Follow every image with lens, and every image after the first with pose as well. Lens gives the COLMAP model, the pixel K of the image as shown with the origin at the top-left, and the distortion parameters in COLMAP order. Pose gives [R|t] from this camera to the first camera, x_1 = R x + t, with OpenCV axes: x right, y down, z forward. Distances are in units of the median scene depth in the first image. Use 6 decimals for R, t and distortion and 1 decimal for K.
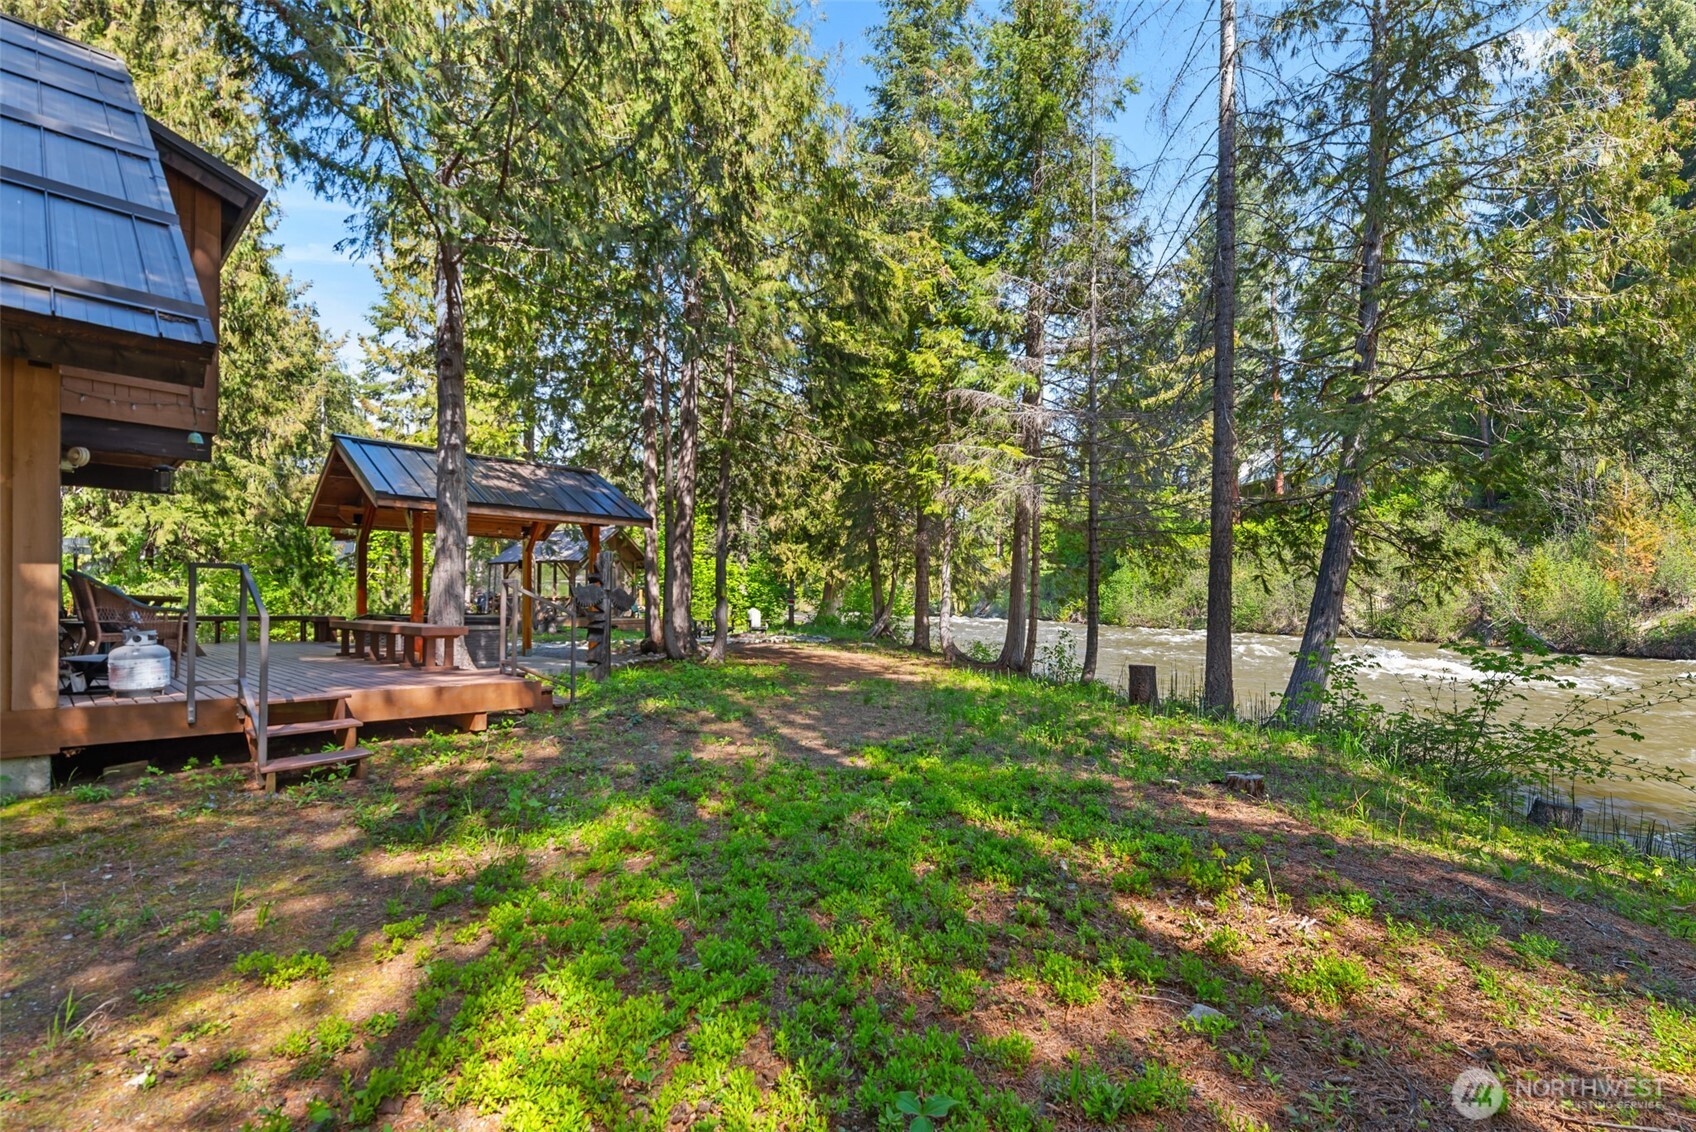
lens RADIAL K [[758.8, 0, 843.0], [0, 758.8, 607.7], [0, 0, 1]] dist [-0.001705, 0.000312]
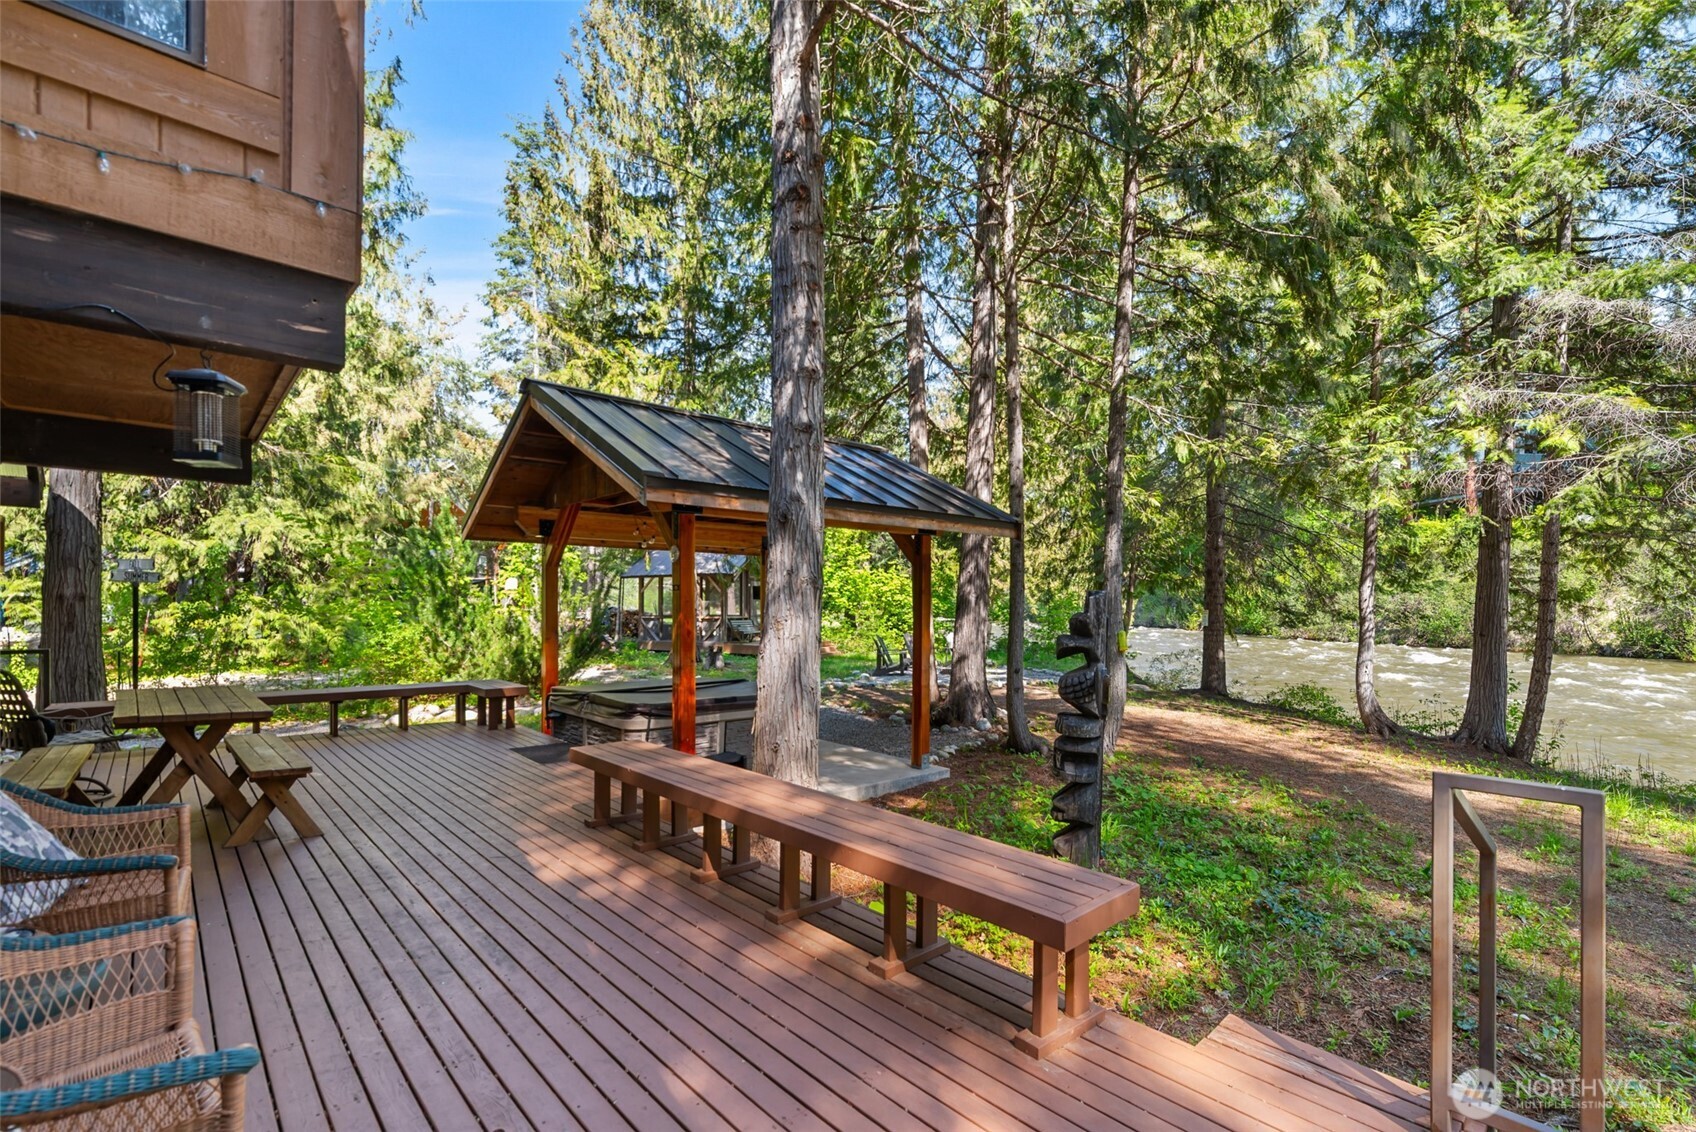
lens RADIAL K [[758.8, 0, 844.0], [0, 758.8, 610.6], [0, 0, 1]] dist [-0.001705, 0.000312]
pose [[0.996551, -0.000308, -0.082978, -0.210628], [0.000482, 0.999998, 0.002070, -0.030975], [0.082978, -0.002103, 0.996549, 0.246744]]
